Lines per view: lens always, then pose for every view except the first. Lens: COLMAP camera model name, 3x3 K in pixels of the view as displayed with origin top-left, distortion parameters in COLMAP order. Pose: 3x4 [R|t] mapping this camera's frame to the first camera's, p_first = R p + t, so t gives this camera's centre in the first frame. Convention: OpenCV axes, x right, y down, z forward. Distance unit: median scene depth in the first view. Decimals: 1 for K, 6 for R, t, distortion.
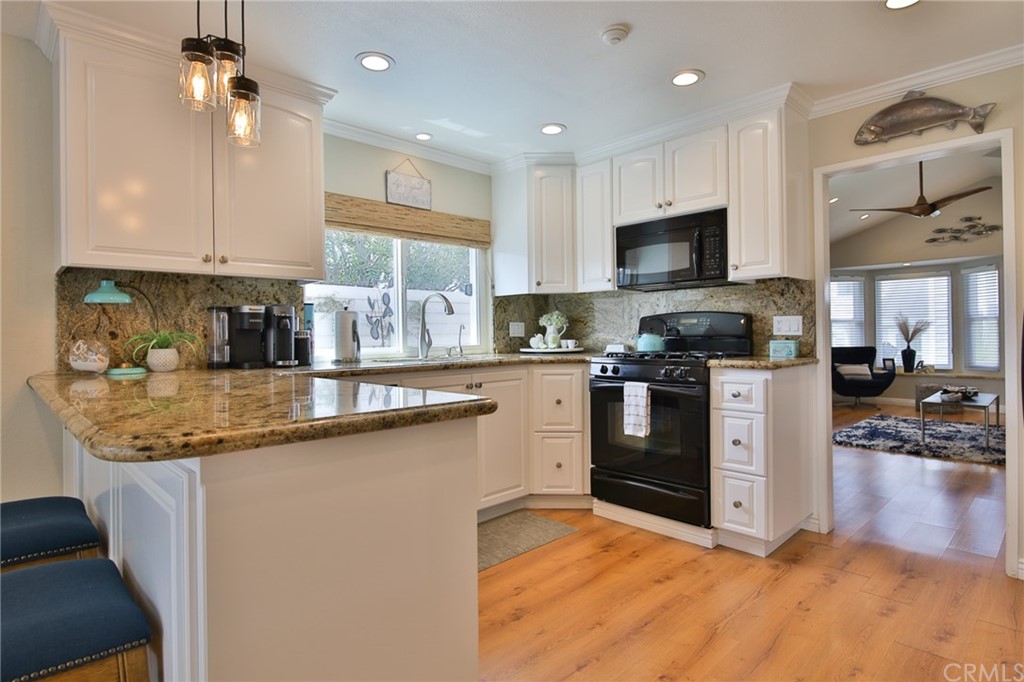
lens RADIAL K [[537.0, 0, 514.1], [0, 537.0, 332.9], [0, 0, 1]] dist [0.006074, -0.009871]
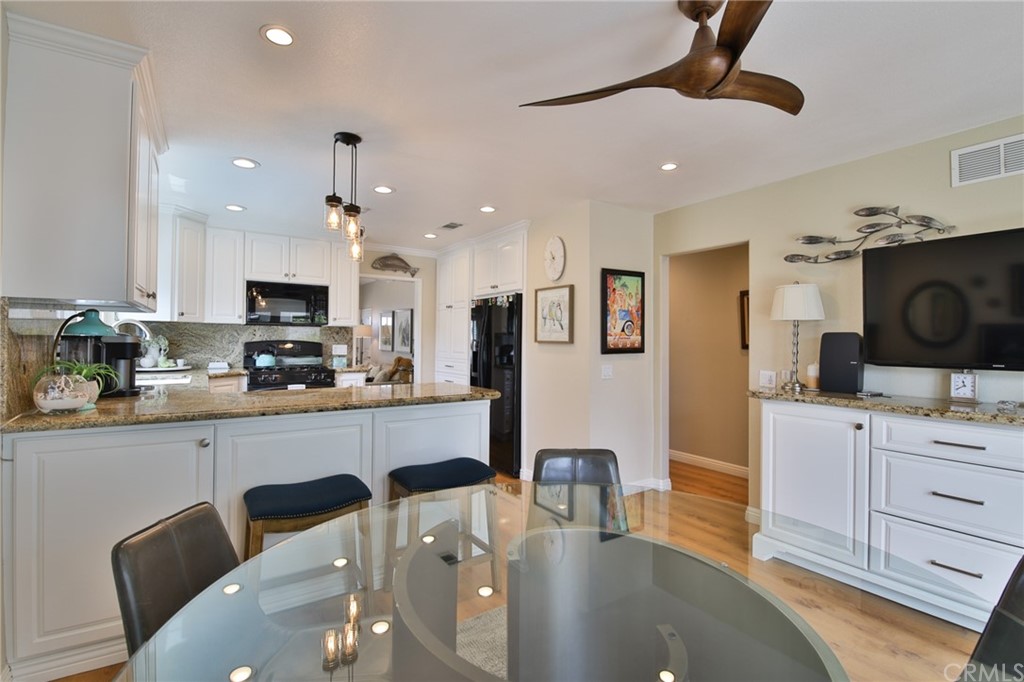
lens RADIAL K [[467.6, 0, 514.2], [0, 467.6, 338.2], [0, 0, 1]] dist [-0.007642, -0.007359]
pose [[0.178572, 0.020547, 0.983712, -0.970030], [-0.012088, 0.999752, -0.018688, -0.029886], [-0.983853, -0.008554, 0.178776, 0.076833]]
